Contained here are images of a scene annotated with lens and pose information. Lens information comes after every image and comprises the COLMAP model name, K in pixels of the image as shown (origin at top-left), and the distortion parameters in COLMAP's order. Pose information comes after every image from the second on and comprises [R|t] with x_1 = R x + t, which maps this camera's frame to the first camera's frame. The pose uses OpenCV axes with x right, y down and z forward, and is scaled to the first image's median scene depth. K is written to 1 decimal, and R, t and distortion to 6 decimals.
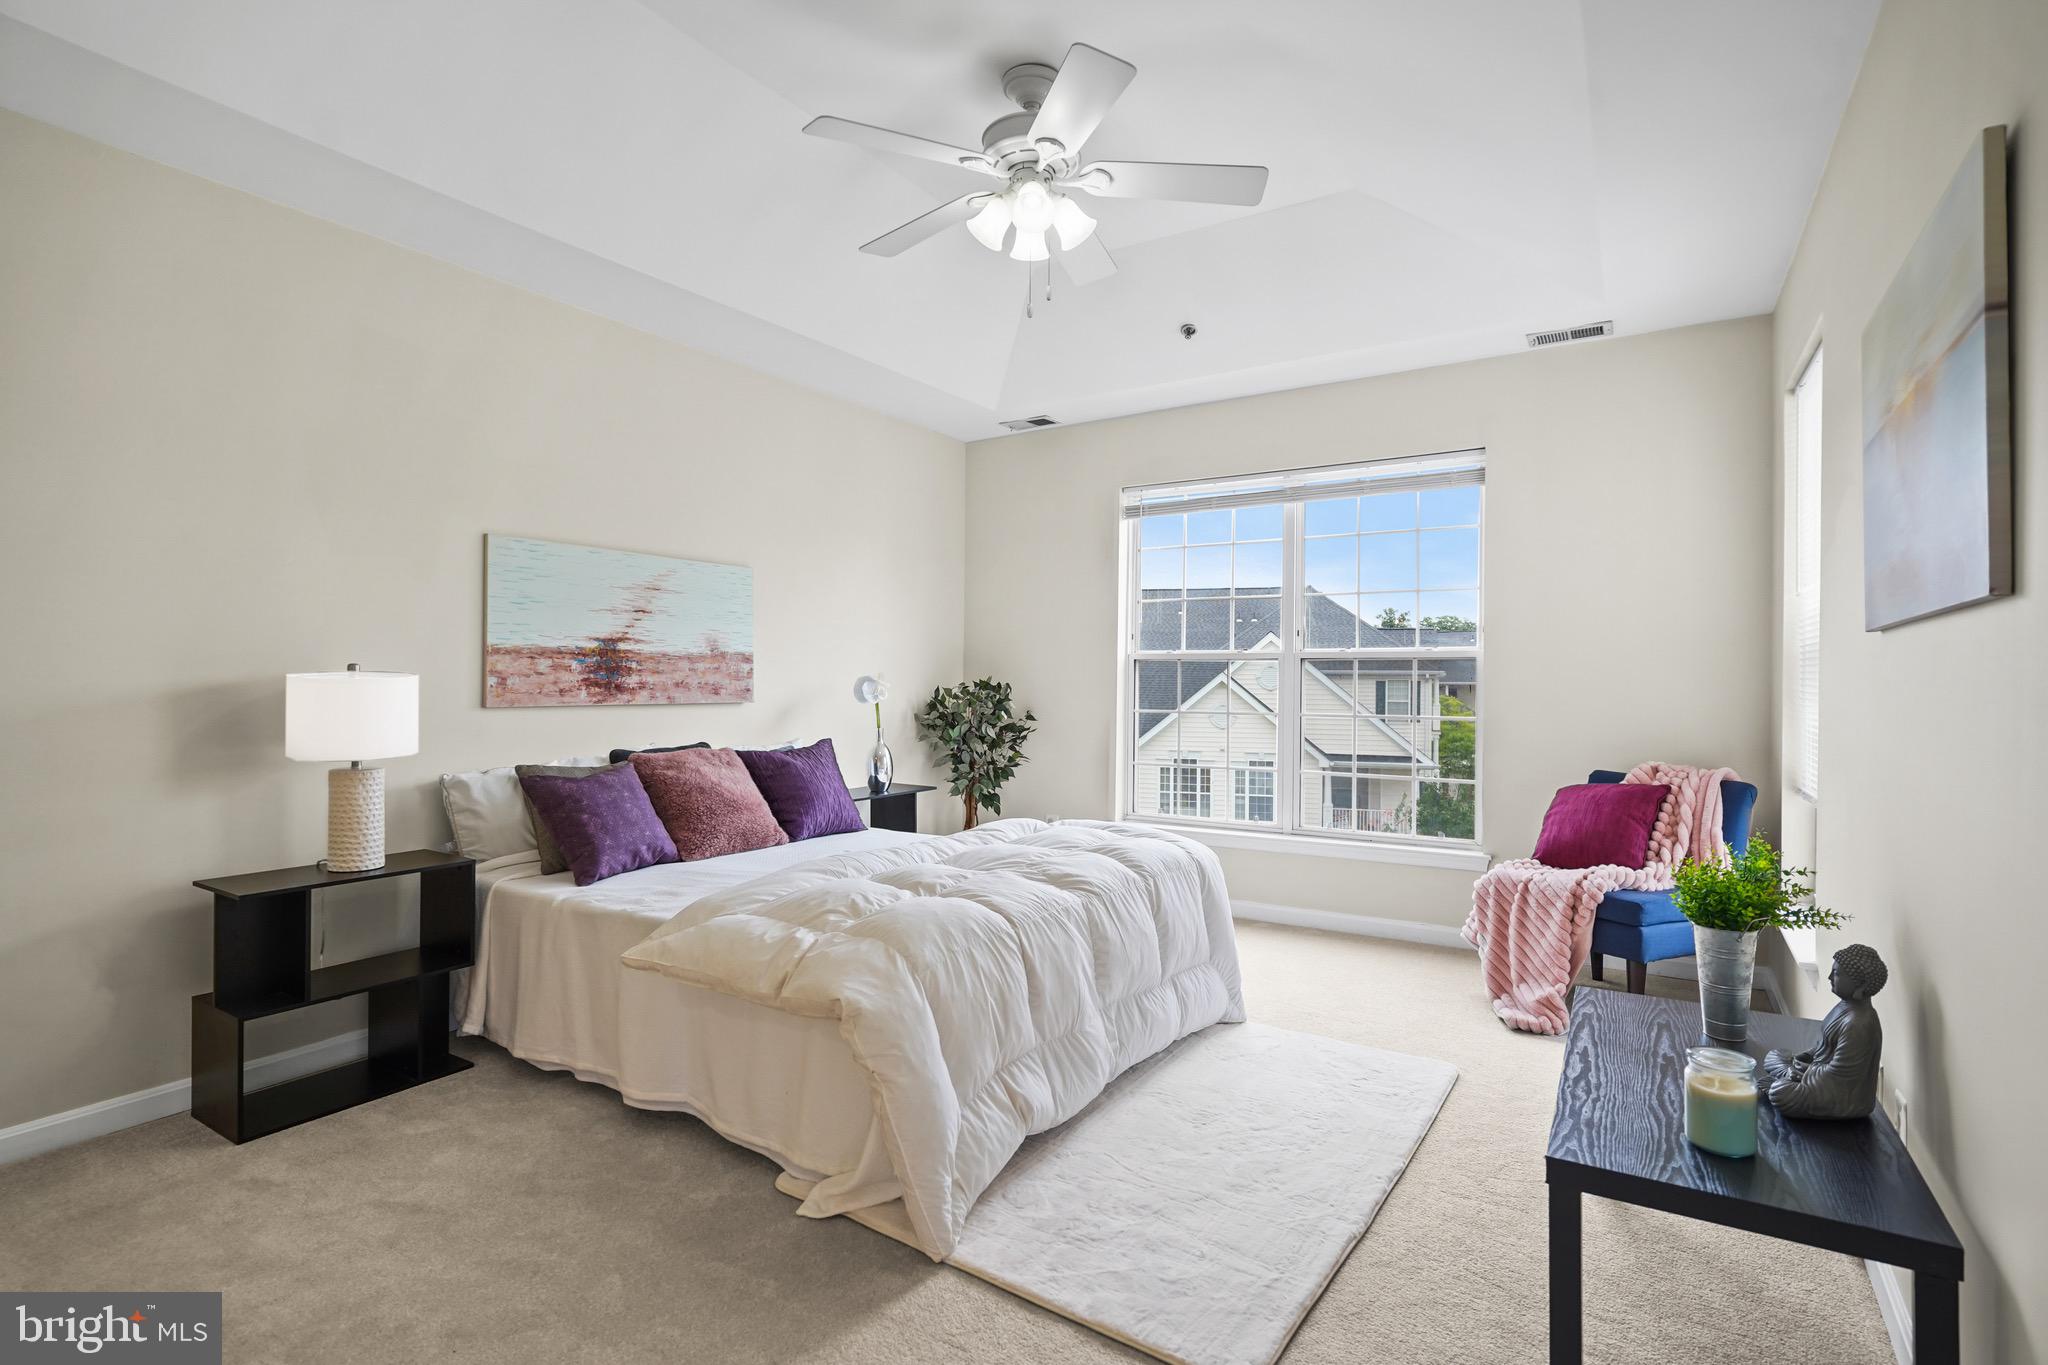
lens RADIAL K [[1003.5, 0, 1018.7], [0, 1003.5, 677.5], [0, 0, 1]] dist [0.006937, -0.001948]
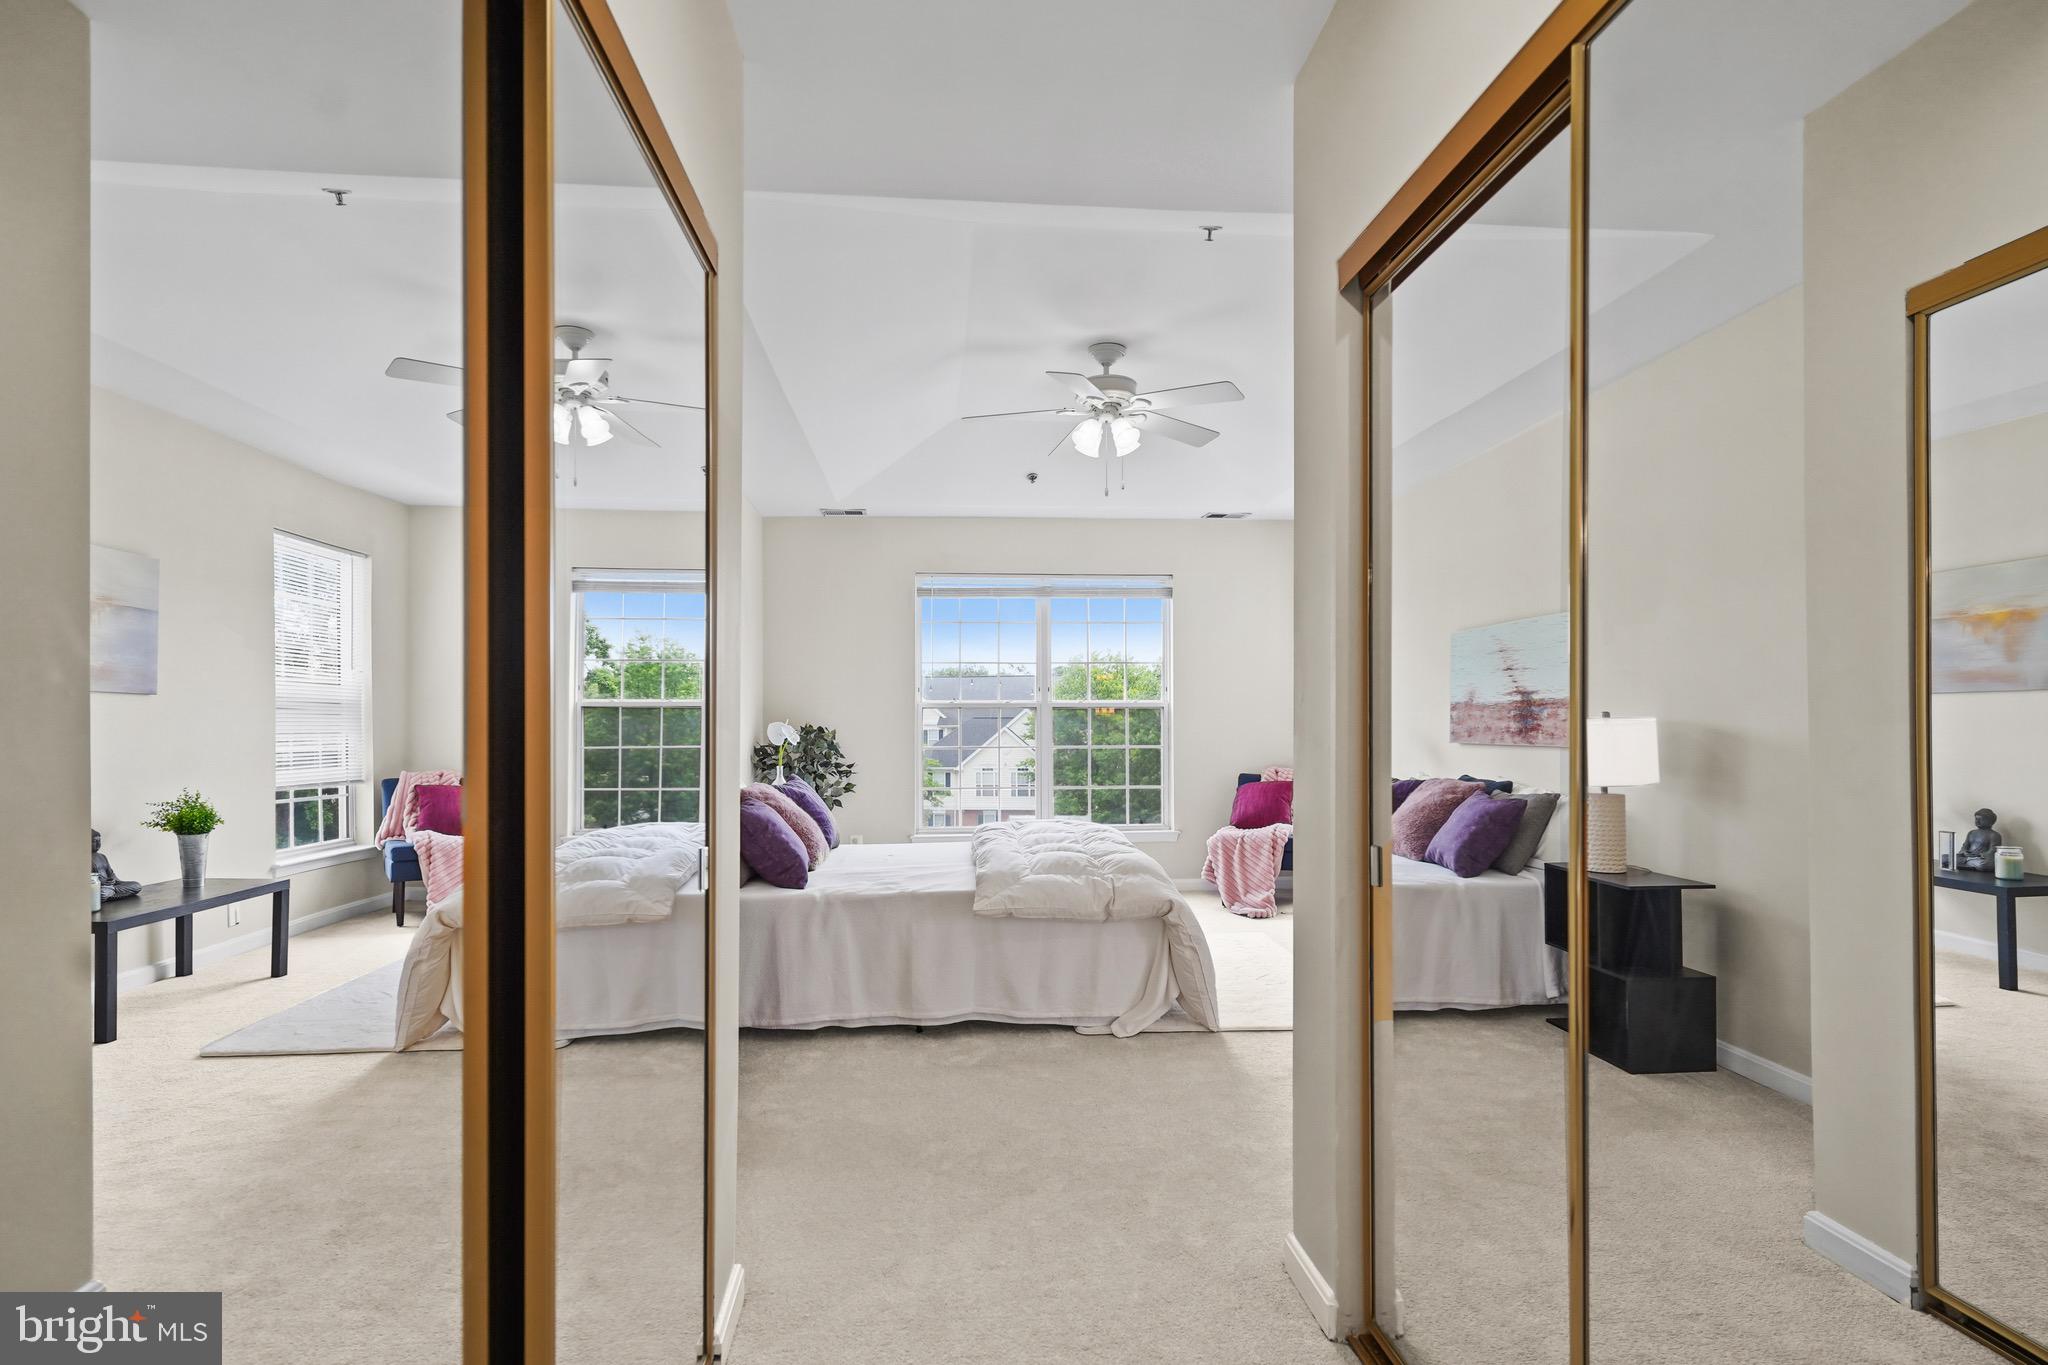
lens RADIAL K [[1003.5, 0, 1032.5], [0, 1003.5, 738.5], [0, 0, 1]] dist [0.006937, -0.001948]
pose [[0.793270, -0.016867, 0.608636, -0.832464], [0.007657, 0.999814, 0.017728, -0.000796], [-0.608821, -0.009403, 0.793252, -0.151101]]
